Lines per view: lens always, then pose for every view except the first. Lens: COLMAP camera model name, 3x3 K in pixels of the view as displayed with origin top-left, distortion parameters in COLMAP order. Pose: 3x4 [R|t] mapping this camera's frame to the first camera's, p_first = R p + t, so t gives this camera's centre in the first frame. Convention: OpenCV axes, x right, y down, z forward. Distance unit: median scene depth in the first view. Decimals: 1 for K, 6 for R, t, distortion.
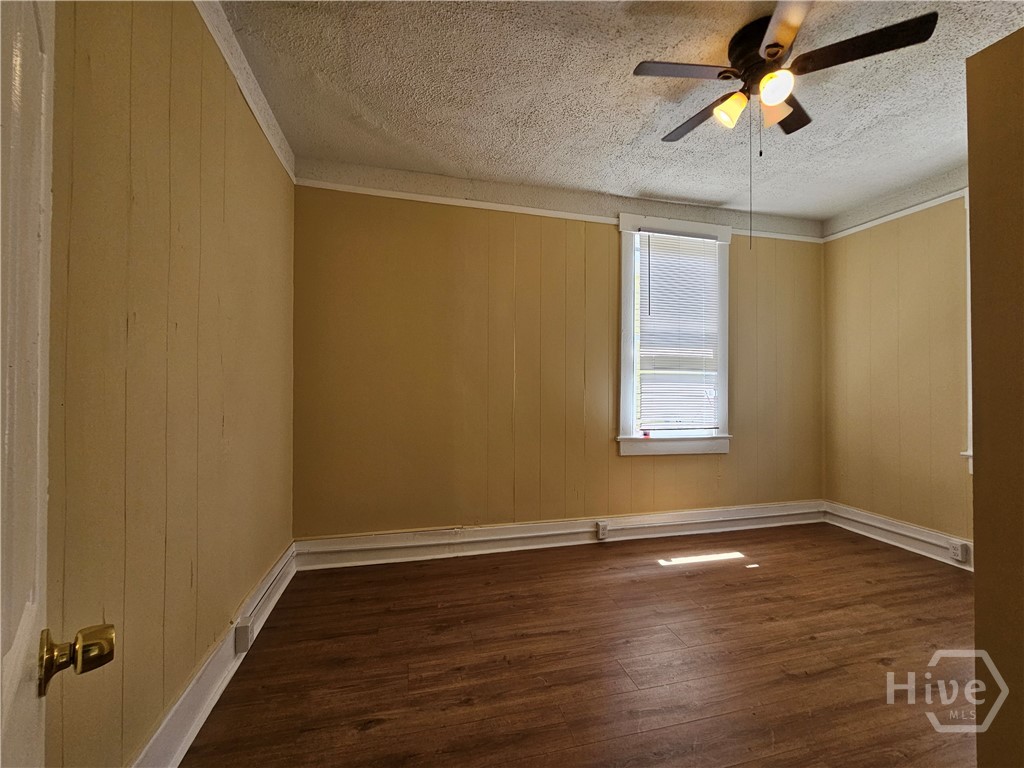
lens RADIAL K [[420.6, 0, 518.0], [0, 420.6, 379.8], [0, 0, 1]] dist [-0.005305, 0.001296]
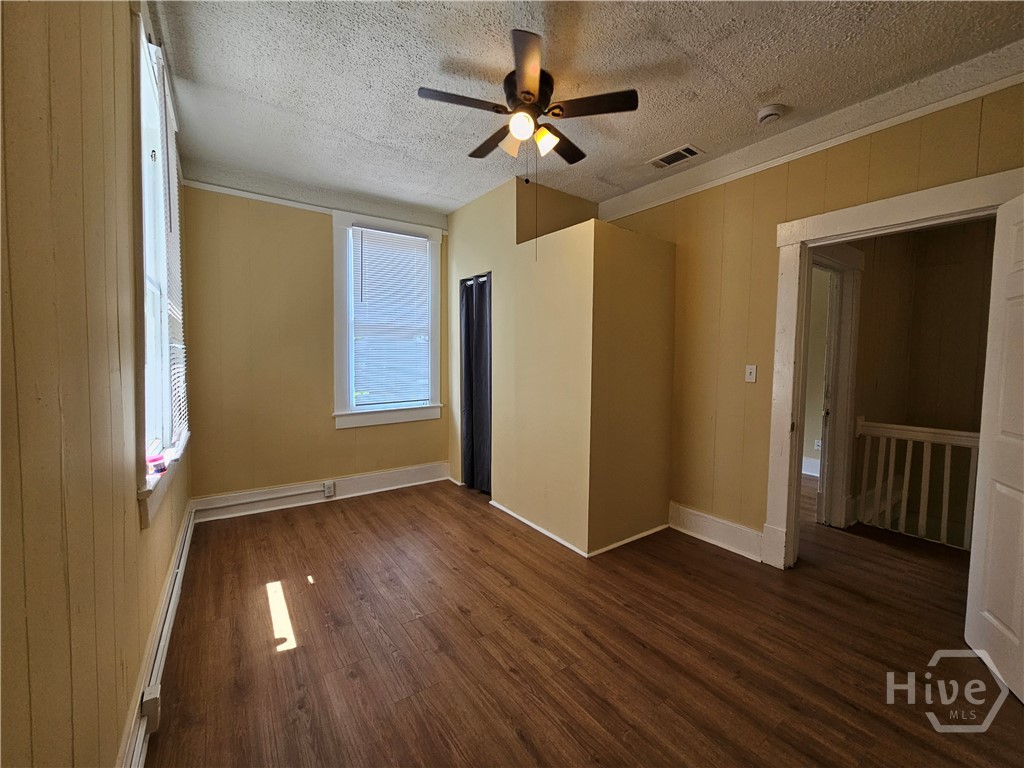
lens RADIAL K [[420.6, 0, 518.0], [0, 420.6, 379.8], [0, 0, 1]] dist [-0.005305, 0.001296]
pose [[-0.354789, -0.057541, 0.933174, -0.381114], [-0.026685, 0.998321, 0.051413, -0.017730], [-0.934565, -0.006661, -0.355729, 0.951519]]
